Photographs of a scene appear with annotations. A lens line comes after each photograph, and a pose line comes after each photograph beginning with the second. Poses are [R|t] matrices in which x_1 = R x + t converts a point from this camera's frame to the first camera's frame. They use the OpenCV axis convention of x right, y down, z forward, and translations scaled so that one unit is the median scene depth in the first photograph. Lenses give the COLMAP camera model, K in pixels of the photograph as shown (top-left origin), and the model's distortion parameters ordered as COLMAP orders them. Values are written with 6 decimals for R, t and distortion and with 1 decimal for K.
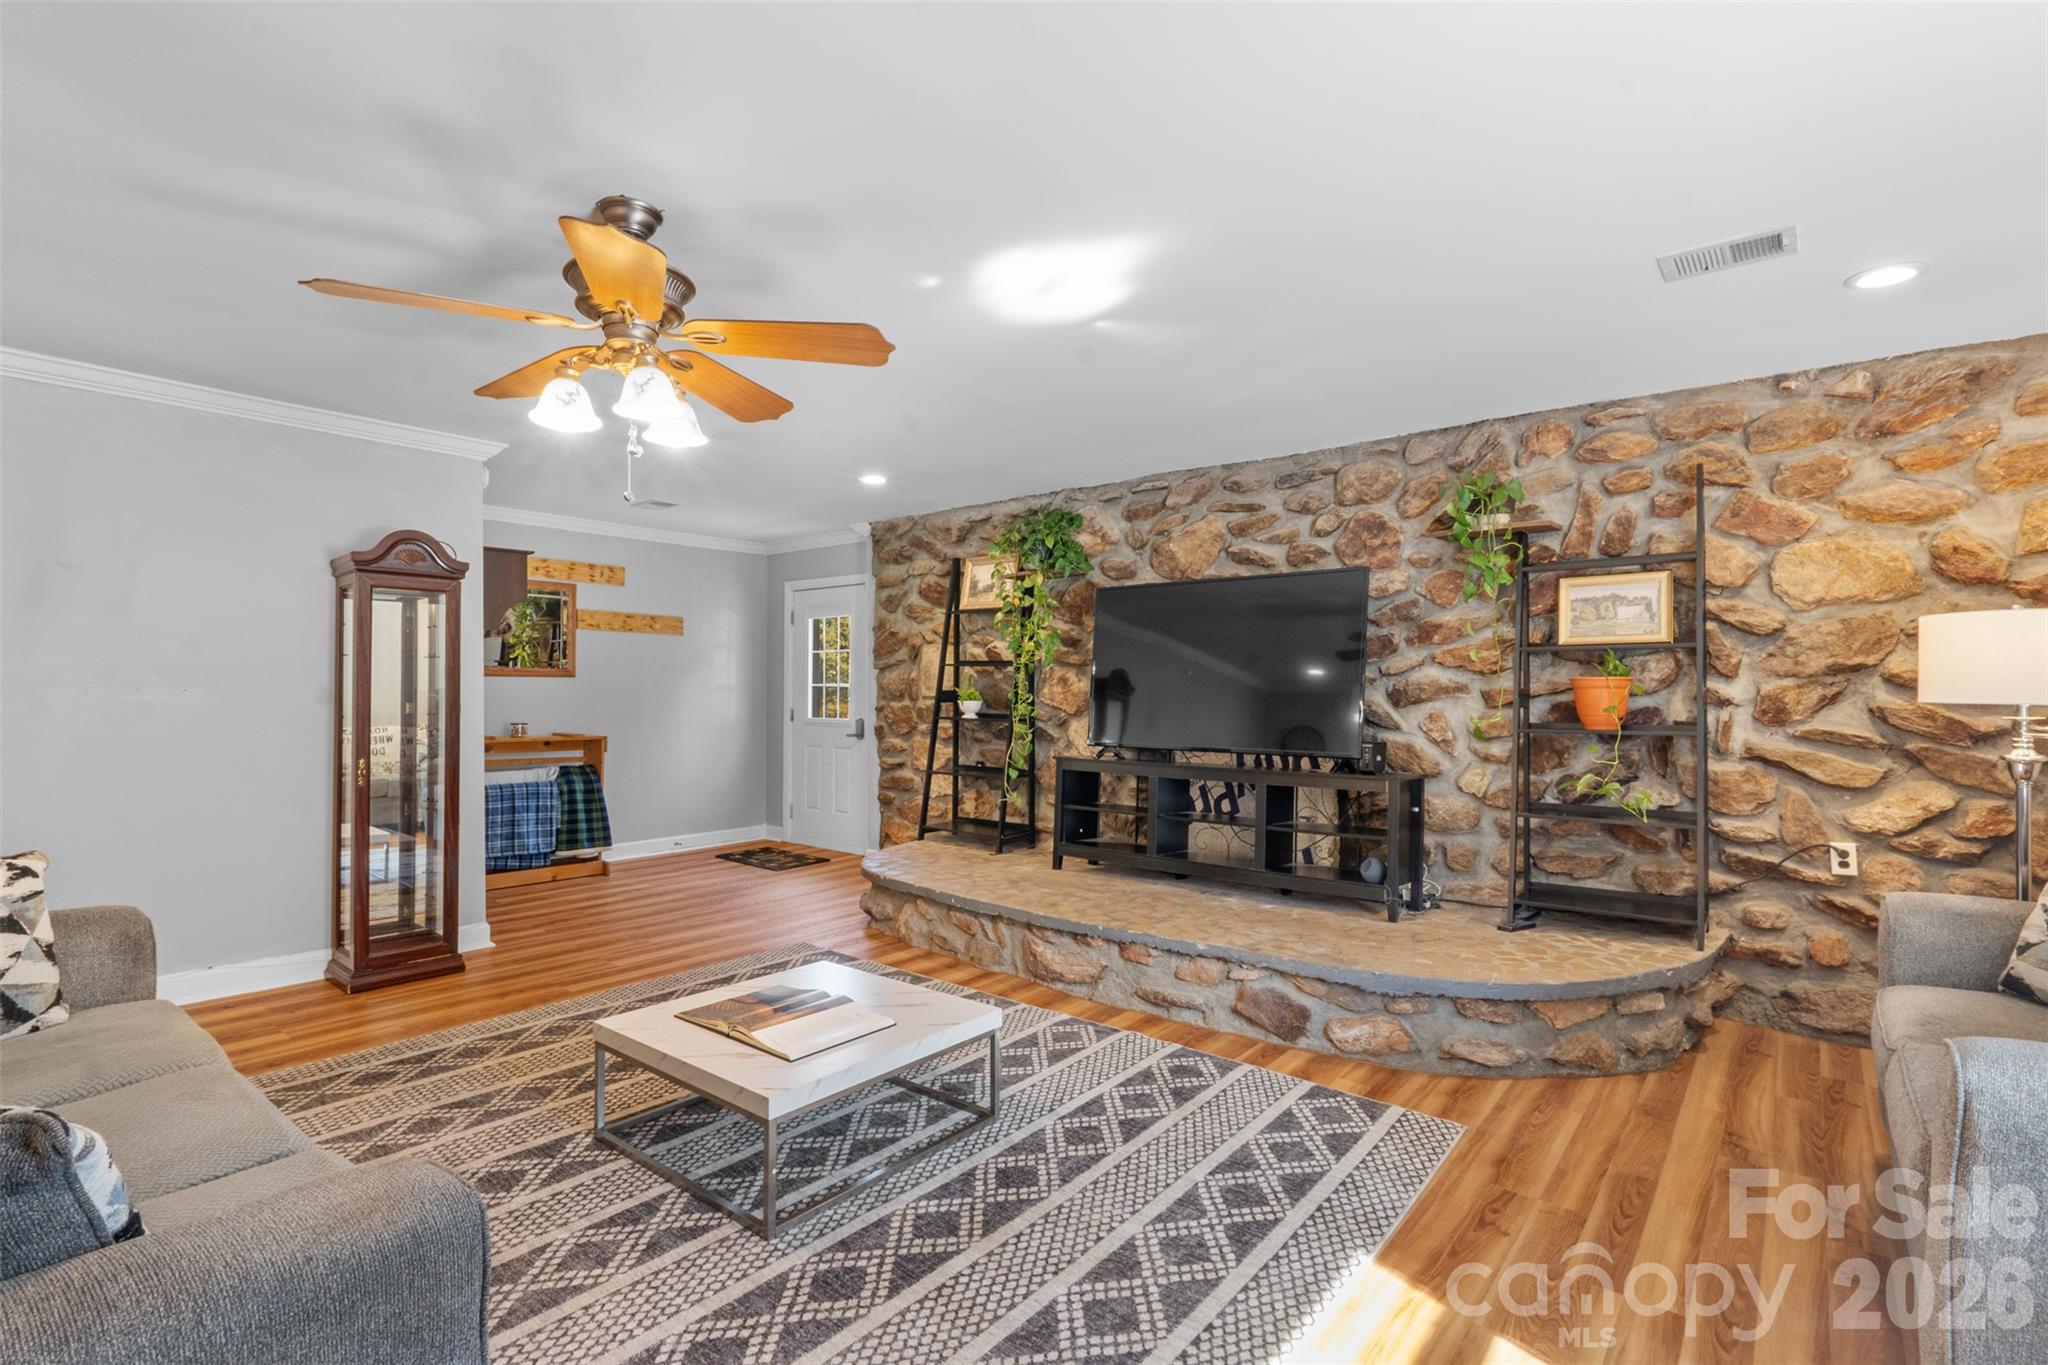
lens RADIAL K [[944.0, 0, 1037.9], [0, 944.0, 682.0], [0, 0, 1]] dist [-0.004064, 0.000041]
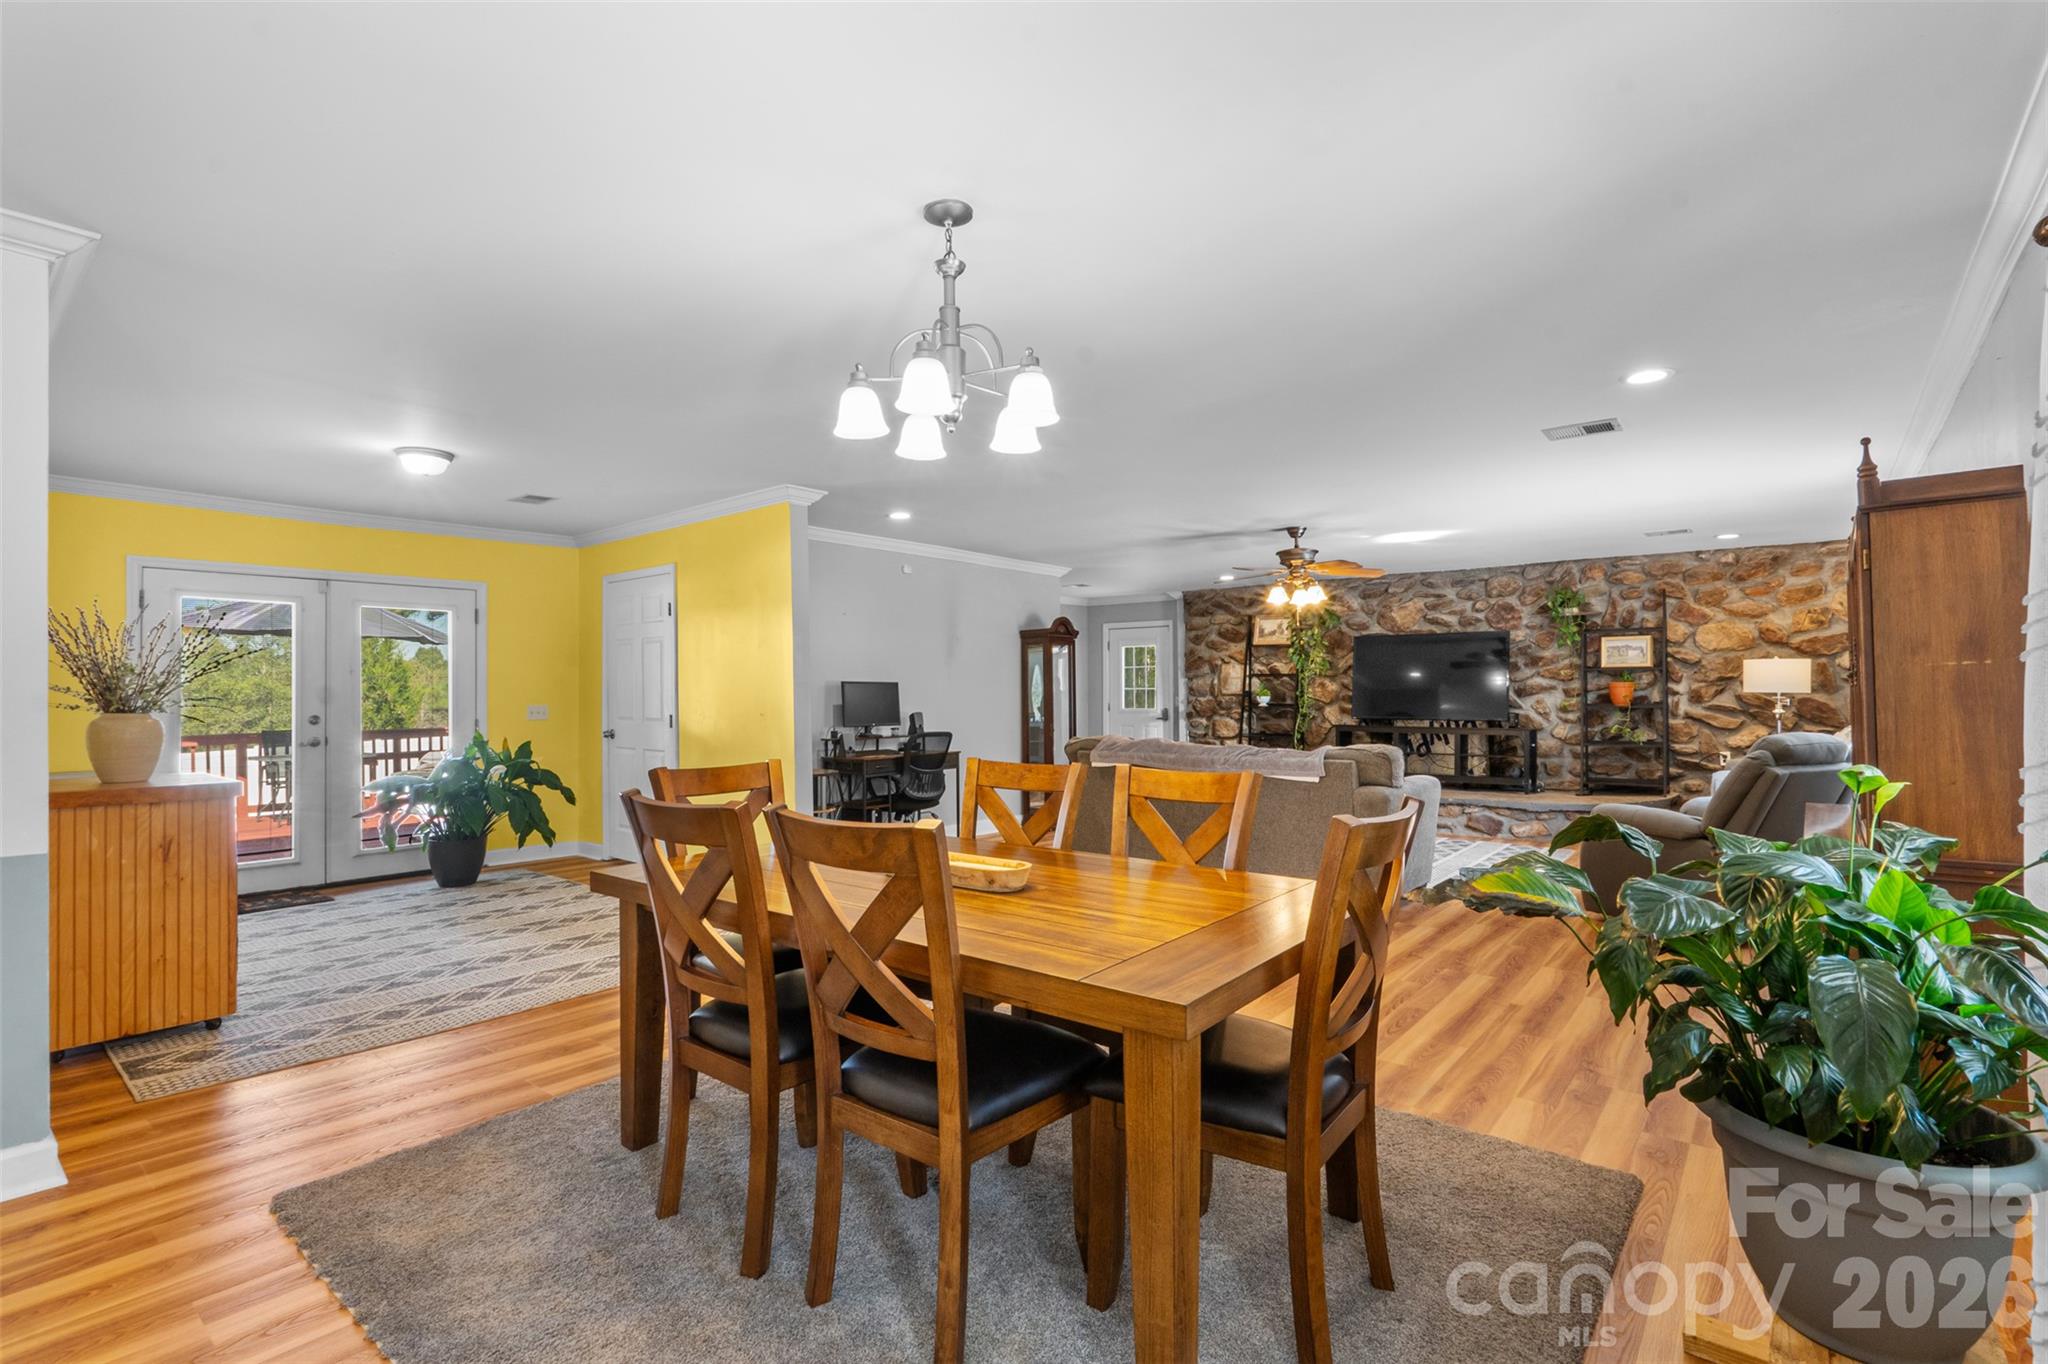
lens RADIAL K [[944.0, 0, 1035.5], [0, 944.0, 681.1], [0, 0, 1]] dist [-0.004064, 0.000041]
pose [[0.999973, -0.007282, 0.000896, -0.773485], [0.007283, 0.999973, -0.001025, -0.015723], [-0.000889, 0.001032, 0.999999, -1.203082]]
